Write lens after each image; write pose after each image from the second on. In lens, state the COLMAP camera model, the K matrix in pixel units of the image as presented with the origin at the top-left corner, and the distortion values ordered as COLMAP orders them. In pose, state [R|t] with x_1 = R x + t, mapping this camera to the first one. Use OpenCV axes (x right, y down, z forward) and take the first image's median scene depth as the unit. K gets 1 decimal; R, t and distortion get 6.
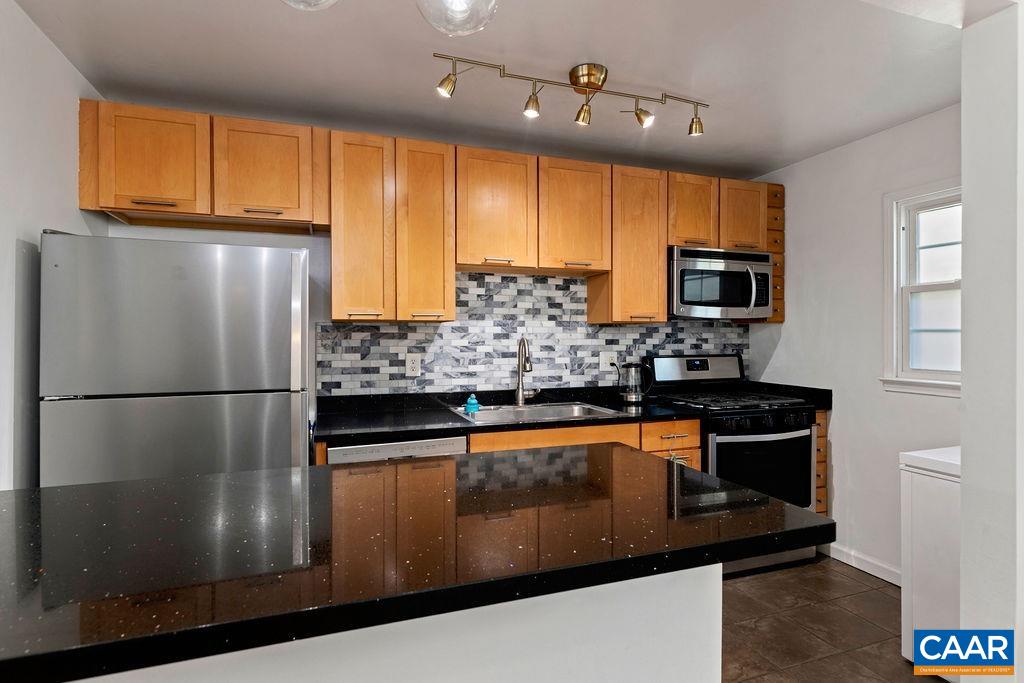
lens RADIAL K [[543.1, 0, 510.9], [0, 543.1, 339.7], [0, 0, 1]] dist [-0.002540, -0.000250]
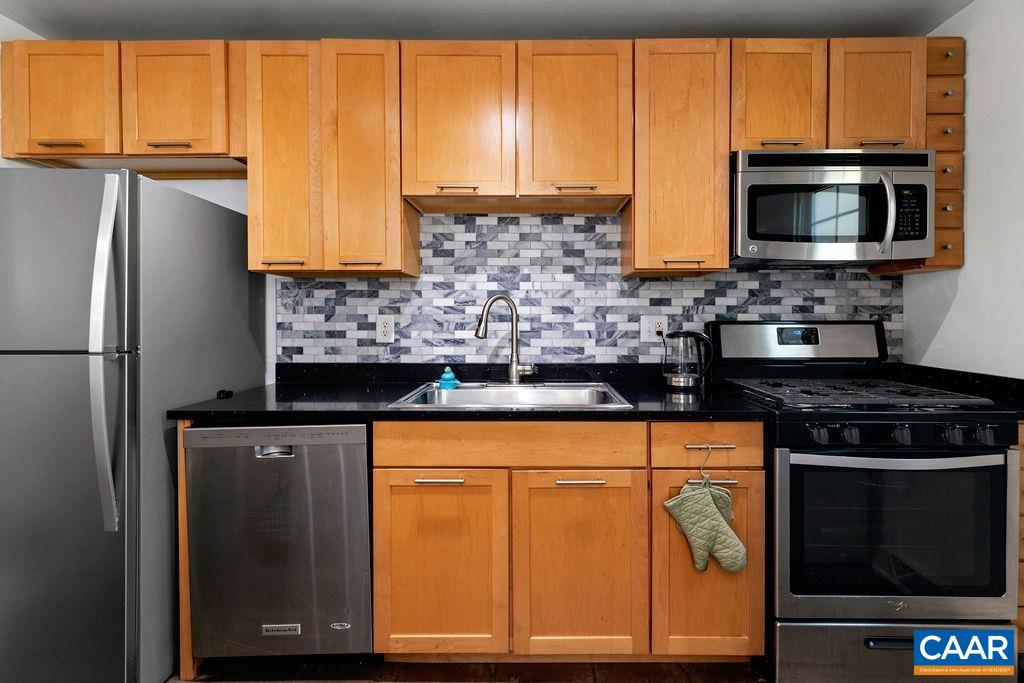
lens RADIAL K [[483.9, 0, 527.5], [0, 483.9, 320.1], [0, 0, 1]] dist [0.003680, 0.000163]
pose [[0.937732, 0.004071, -0.347336, 0.265525], [-0.002596, 0.999986, 0.004710, 0.027763], [0.347350, -0.003515, 0.937729, 0.367221]]
